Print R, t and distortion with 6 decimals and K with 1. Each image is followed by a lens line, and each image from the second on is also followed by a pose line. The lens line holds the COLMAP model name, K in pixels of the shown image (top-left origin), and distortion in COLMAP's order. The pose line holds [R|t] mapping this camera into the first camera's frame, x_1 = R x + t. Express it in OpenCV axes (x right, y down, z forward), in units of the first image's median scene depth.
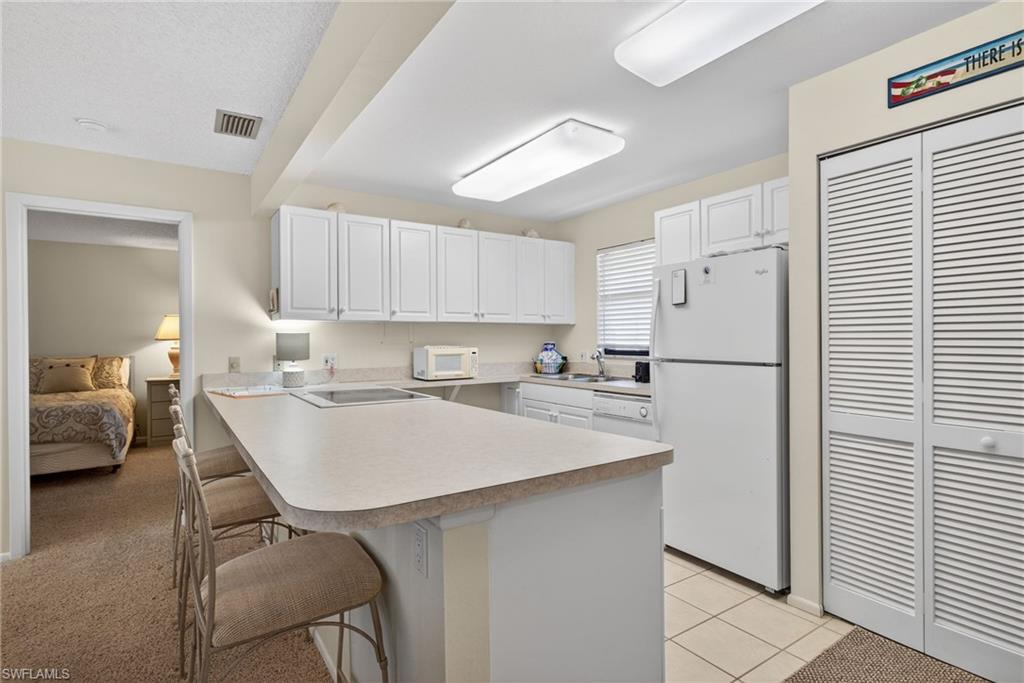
lens RADIAL K [[512.2, 0, 512.0], [0, 512.2, 341.5], [0, 0, 1]] dist [0.002045, 0.000843]
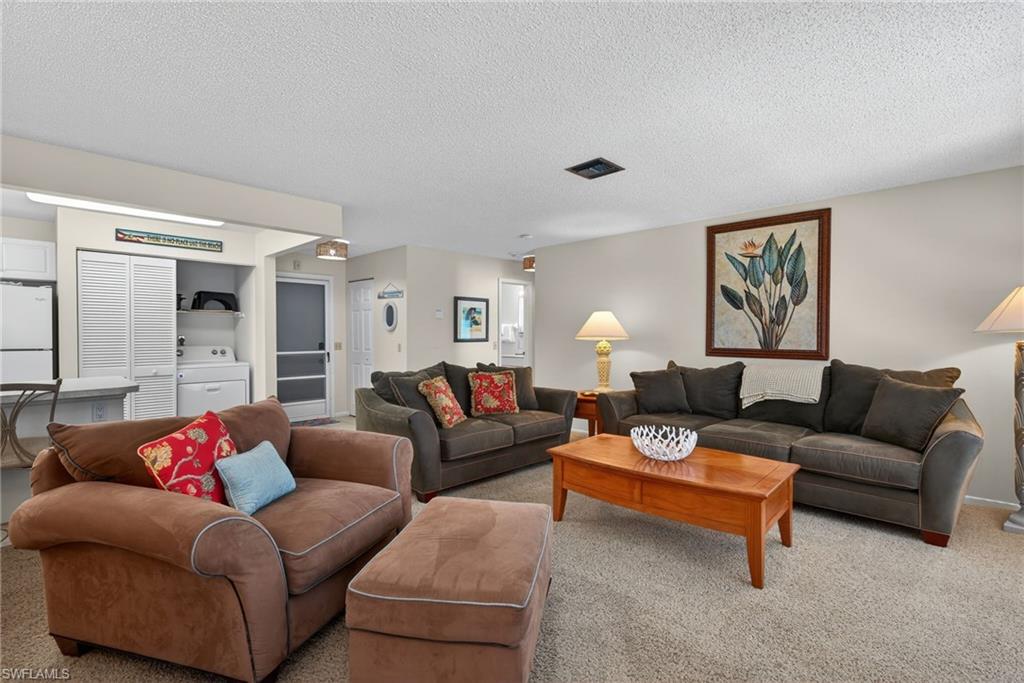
lens RADIAL K [[472.8, 0, 518.0], [0, 472.8, 337.0], [0, 0, 1]] dist [0.000236, -0.000226]
pose [[-0.212745, 0.004627, 0.977097, -0.941991], [0.009581, 0.999951, -0.002649, 0.012353], [-0.977061, 0.008797, -0.212779, -0.189893]]
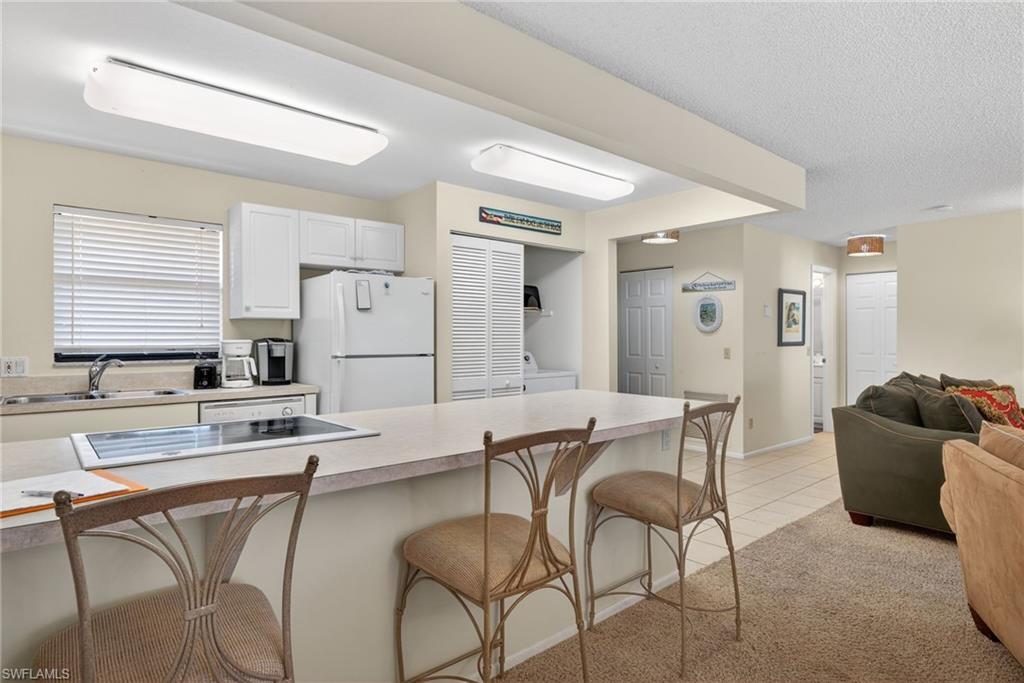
lens RADIAL K [[553.3, 0, 512.0], [0, 553.3, 341.5], [0, 0, 1]] dist [0.001312, 0.000288]
pose [[-0.113507, 0.000702, 0.993537, -0.710615], [0.008713, 0.999962, 0.000289, 0.003703], [-0.993499, 0.008689, -0.113509, 0.574699]]
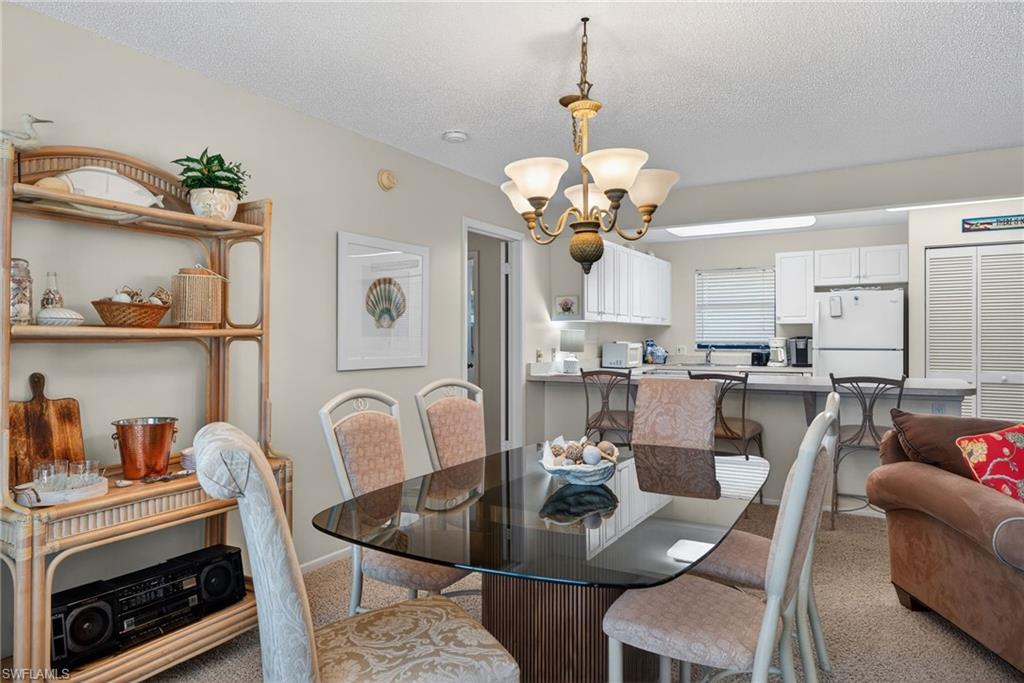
lens RADIAL K [[633.7, 0, 512.0], [0, 633.7, 341.5], [0, 0, 1]] dist [-0.002872, -0.000233]
pose [[0.903688, 0.002285, 0.428186, -1.120294], [-0.001274, 0.999996, -0.002646, 0.013524], [-0.428191, 0.001846, 0.903687, -0.324094]]
